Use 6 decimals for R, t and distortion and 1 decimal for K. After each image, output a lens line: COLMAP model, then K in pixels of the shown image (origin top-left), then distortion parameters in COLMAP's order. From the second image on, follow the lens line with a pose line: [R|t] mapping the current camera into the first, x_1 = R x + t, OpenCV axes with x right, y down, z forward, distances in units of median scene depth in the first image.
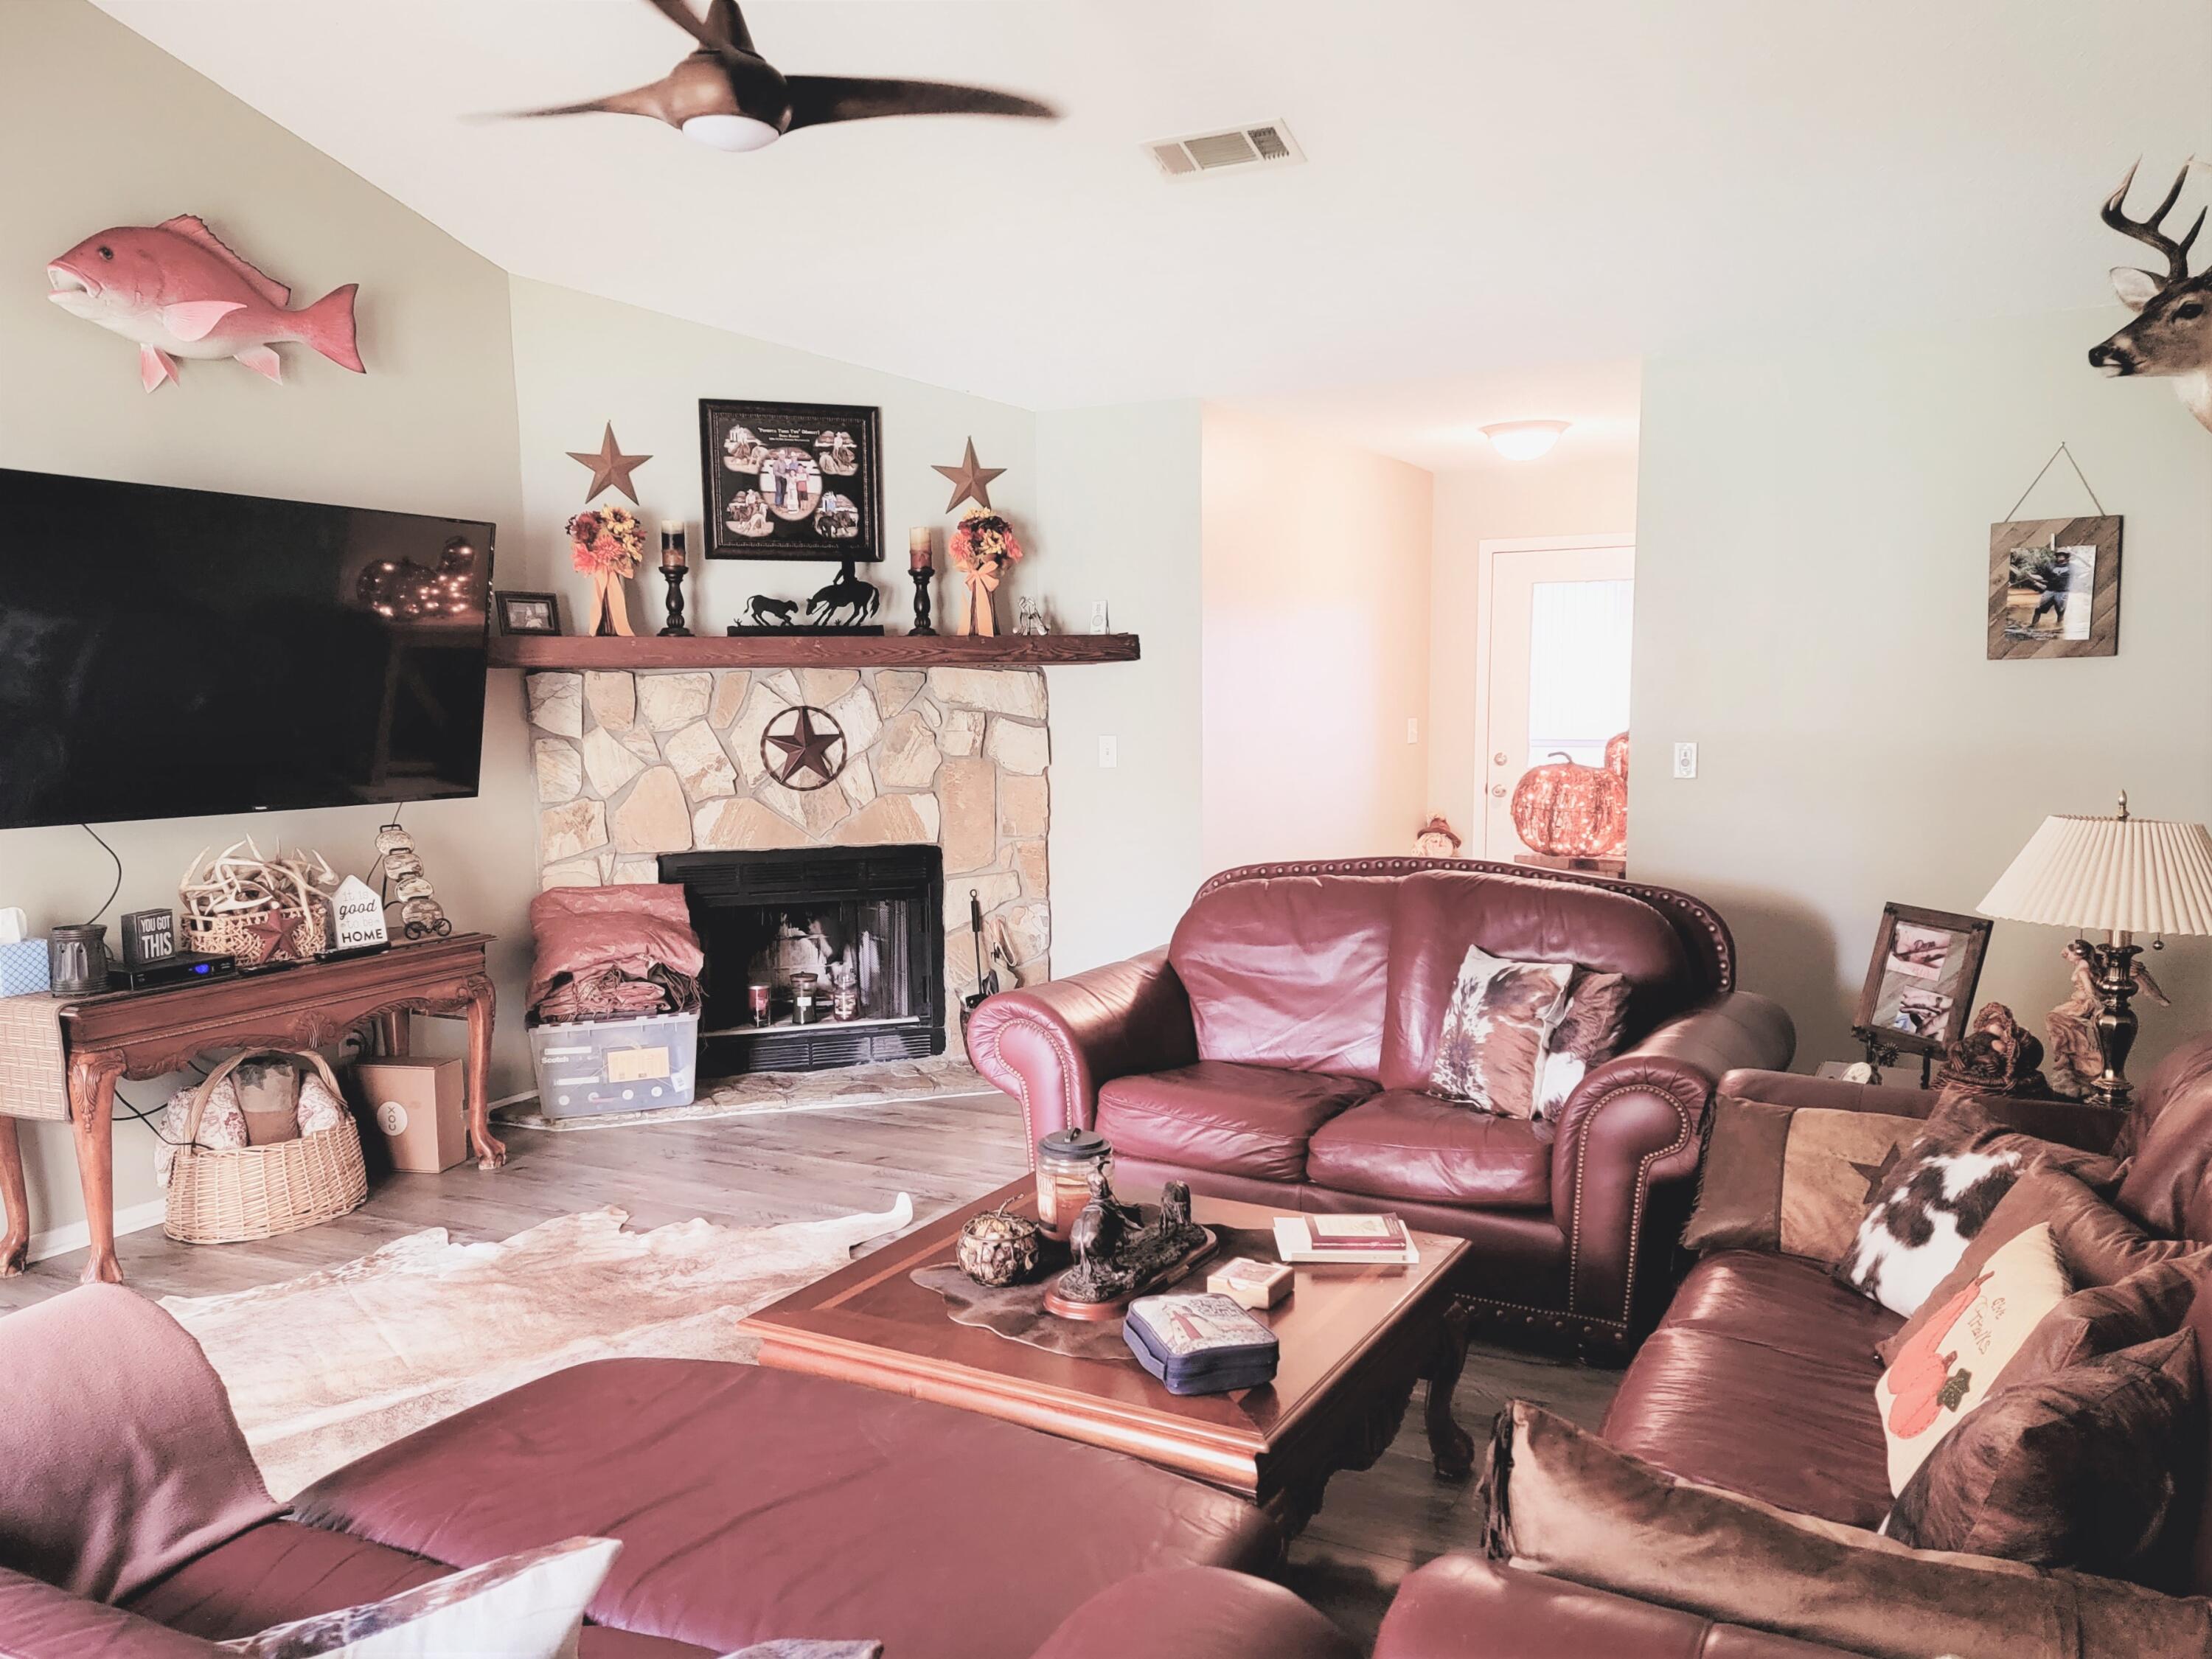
lens RADIAL K [[1720.4, 0, 1106.0], [0, 1720.4, 829.5], [0, 0, 1]] dist [0.045975, -0.001251]
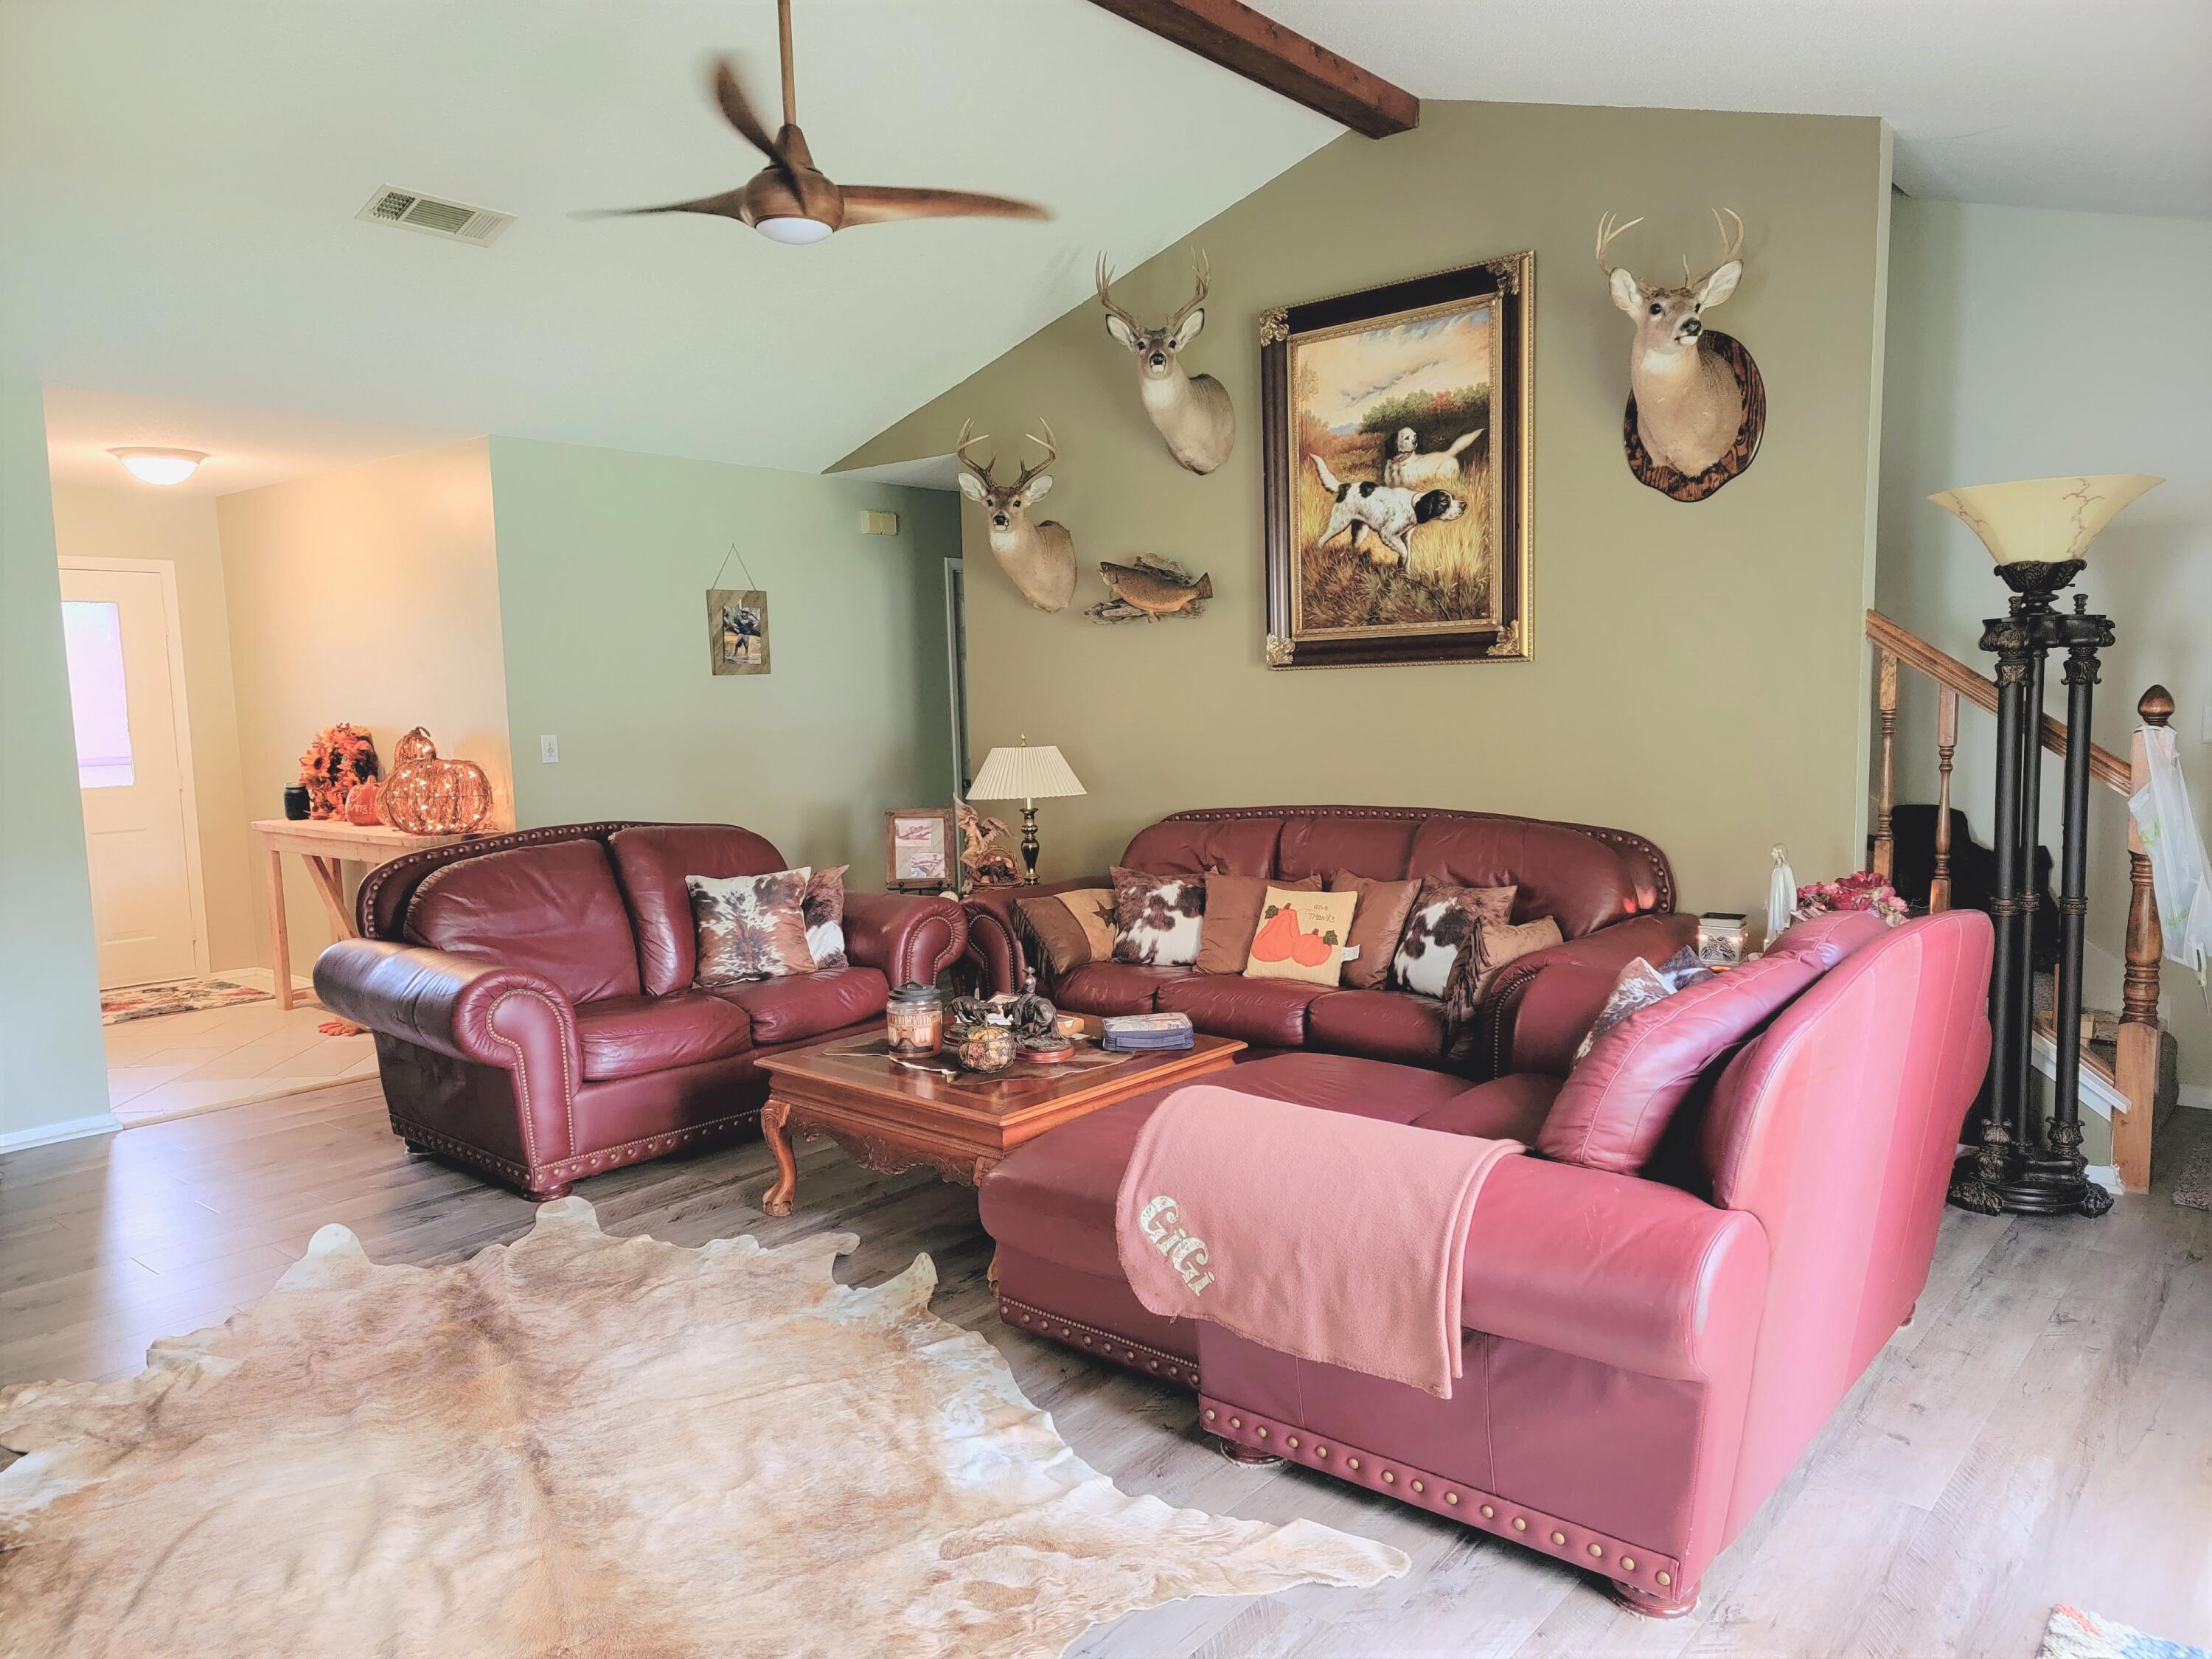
lens RADIAL K [[1542.5, 0, 1106.0], [0, 1542.5, 829.5], [0, 0, 1]] dist [0.087687, -0.076267]
pose [[0.214077, -0.093734, 0.972309, -0.896113], [0.106207, 0.991718, 0.072221, -0.024042], [-0.971026, 0.087805, 0.222259, 0.382593]]
